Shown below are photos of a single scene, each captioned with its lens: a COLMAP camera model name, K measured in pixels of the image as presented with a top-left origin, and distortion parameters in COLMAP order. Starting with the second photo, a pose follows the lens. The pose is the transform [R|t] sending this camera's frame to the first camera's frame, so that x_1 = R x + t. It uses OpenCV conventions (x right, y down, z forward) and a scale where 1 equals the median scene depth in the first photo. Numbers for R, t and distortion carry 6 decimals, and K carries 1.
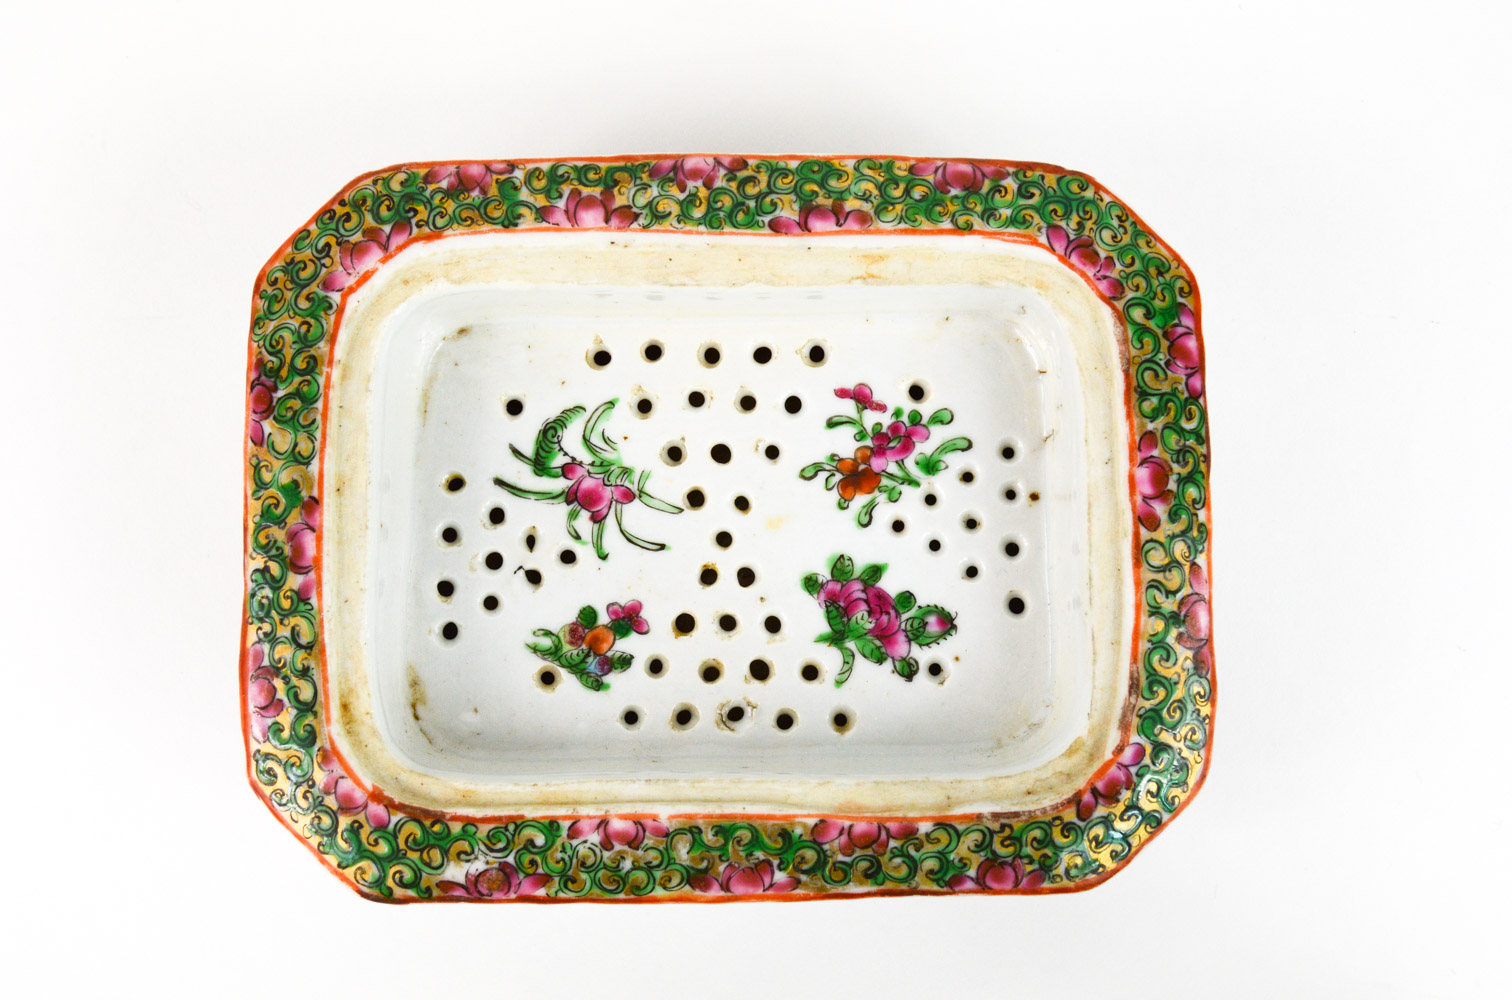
lens RADIAL K [[2152.5, 0, 778.7], [0, 2152.5, 507.4], [0, 0, 1]] dist [-0.080593, 0.000000]
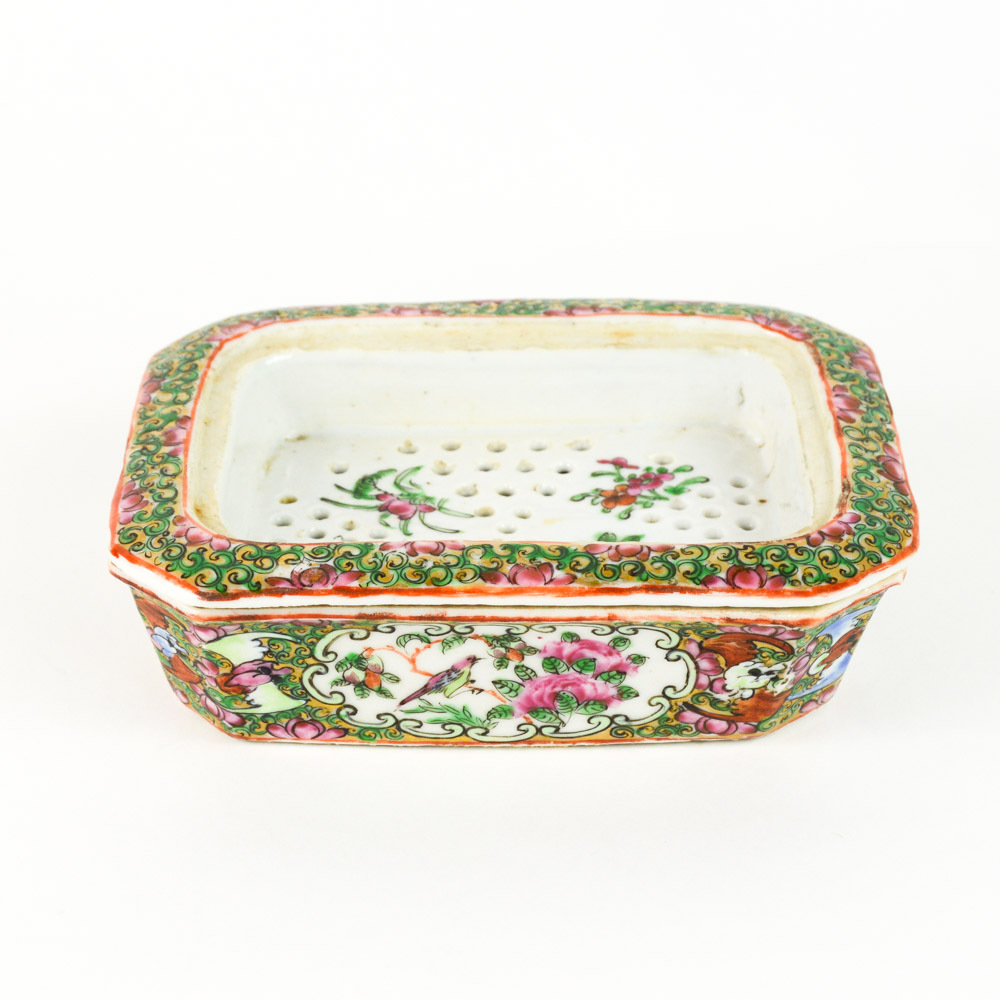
lens RADIAL K [[2834.4, 0, 499.1], [0, 2834.4, 500.4], [0, 0, 1]] dist [-0.088905, 0.000000]
pose [[0.999958, -0.005601, -0.007231, -0.020072], [-0.002525, 0.590874, -0.806760, 1.360755], [0.008792, 0.806744, 0.590835, 0.050180]]
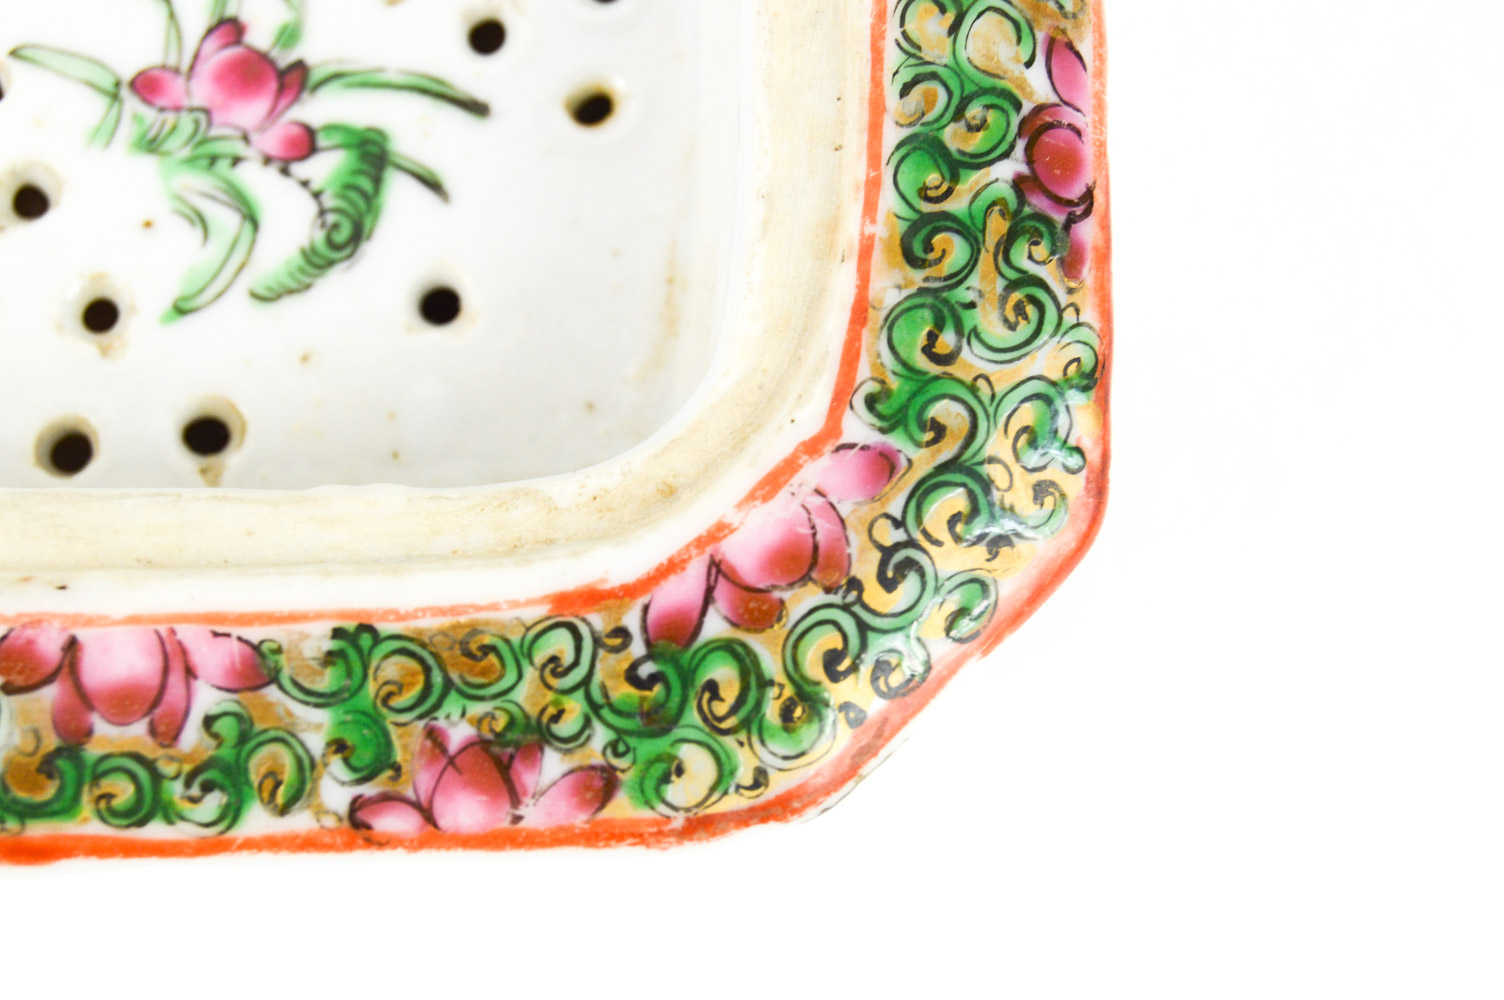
lens RADIAL K [[3195.1, 0, 748.7], [0, 3195.1, 500.0], [0, 0, 1]] dist [-0.030243, 0.000000]
pose [[-0.999962, 0.005879, 0.006441, -0.191871], [-0.003498, -0.946999, 0.321217, -0.276241], [0.007988, 0.321182, 0.946984, 0.507778]]
